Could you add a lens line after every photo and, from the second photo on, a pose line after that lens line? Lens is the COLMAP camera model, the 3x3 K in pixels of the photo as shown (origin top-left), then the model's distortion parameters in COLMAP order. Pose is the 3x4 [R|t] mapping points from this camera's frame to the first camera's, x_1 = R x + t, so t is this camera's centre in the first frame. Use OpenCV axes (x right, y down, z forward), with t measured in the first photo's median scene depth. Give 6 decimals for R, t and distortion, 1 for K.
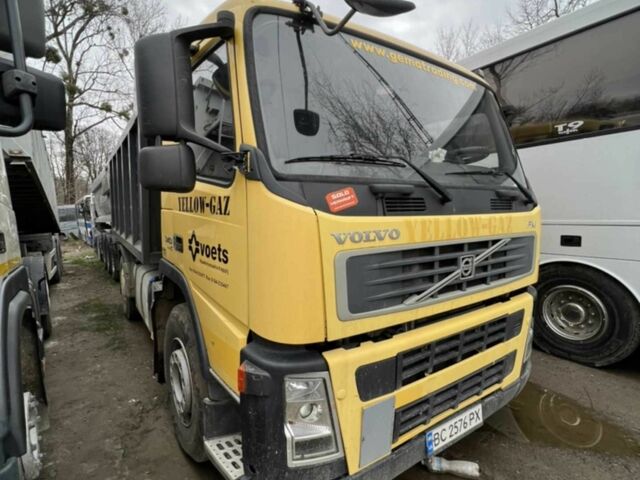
lens RADIAL K [[338.0, 0, 319.7], [0, 338.0, 237.6], [0, 0, 1]] dist [-0.000908, 0.000131]
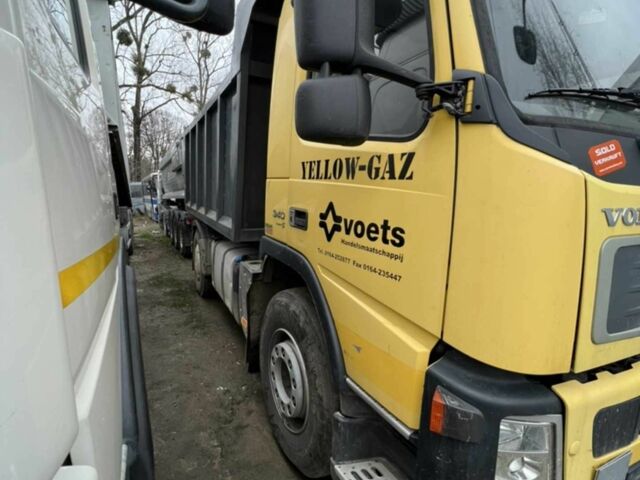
lens RADIAL K [[338.0, 0, 319.7], [0, 338.0, 237.6], [0, 0, 1]] dist [-0.000908, 0.000131]
pose [[0.990137, 0.051202, -0.130413, -0.235497], [-0.045553, 0.997905, 0.045942, 0.021012], [0.132492, -0.039548, 0.990395, 0.173696]]
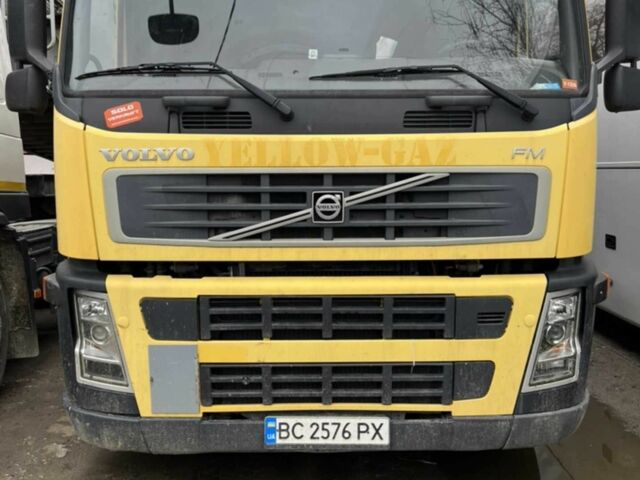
lens RADIAL K [[636.2, 0, 320.0], [0, 636.2, 240.0], [0, 0, 1]] dist [0.108886, -0.181845]
pose [[0.829748, 0.073335, -0.553300, 0.943836], [-0.051031, 0.997146, 0.055635, 0.065807], [0.555801, -0.017928, 0.831122, -0.119560]]
